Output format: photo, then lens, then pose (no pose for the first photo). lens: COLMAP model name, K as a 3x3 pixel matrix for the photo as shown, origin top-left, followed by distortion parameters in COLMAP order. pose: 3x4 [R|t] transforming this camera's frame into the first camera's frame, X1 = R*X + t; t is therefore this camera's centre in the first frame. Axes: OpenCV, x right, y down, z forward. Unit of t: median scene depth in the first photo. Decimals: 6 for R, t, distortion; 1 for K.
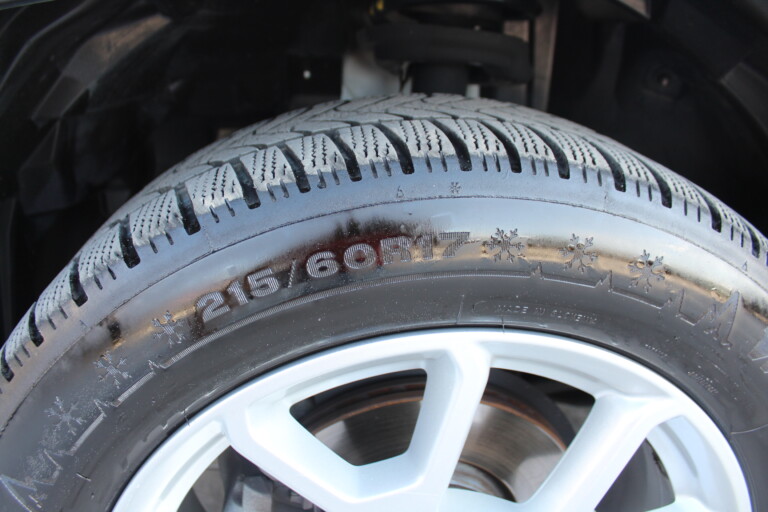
lens RADIAL K [[647.7, 0, 374.2], [0, 647.7, 252.2], [0, 0, 1]] dist [-0.159644, 0.144865]
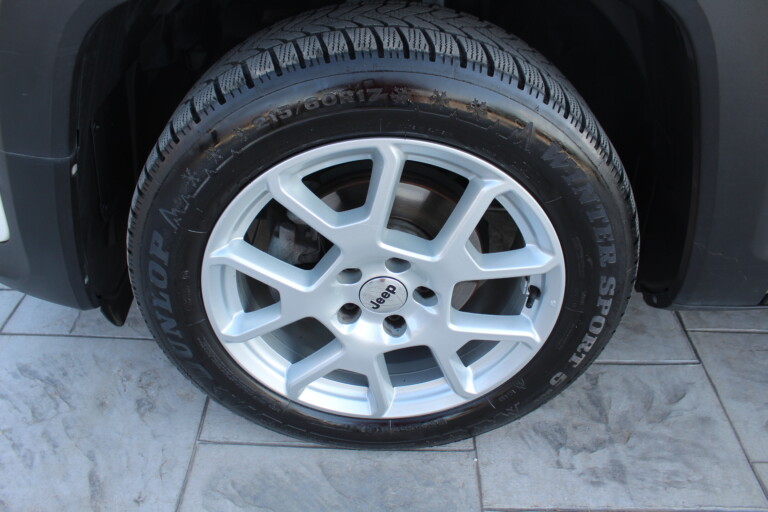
lens RADIAL K [[647.7, 0, 374.2], [0, 647.7, 252.2], [0, 0, 1]] dist [-0.159644, 0.144865]
pose [[0.996529, 0.031401, -0.077092, 0.282514], [-0.011522, 0.969240, 0.245846, -0.025524], [0.082441, -0.244105, 0.966238, -1.061967]]
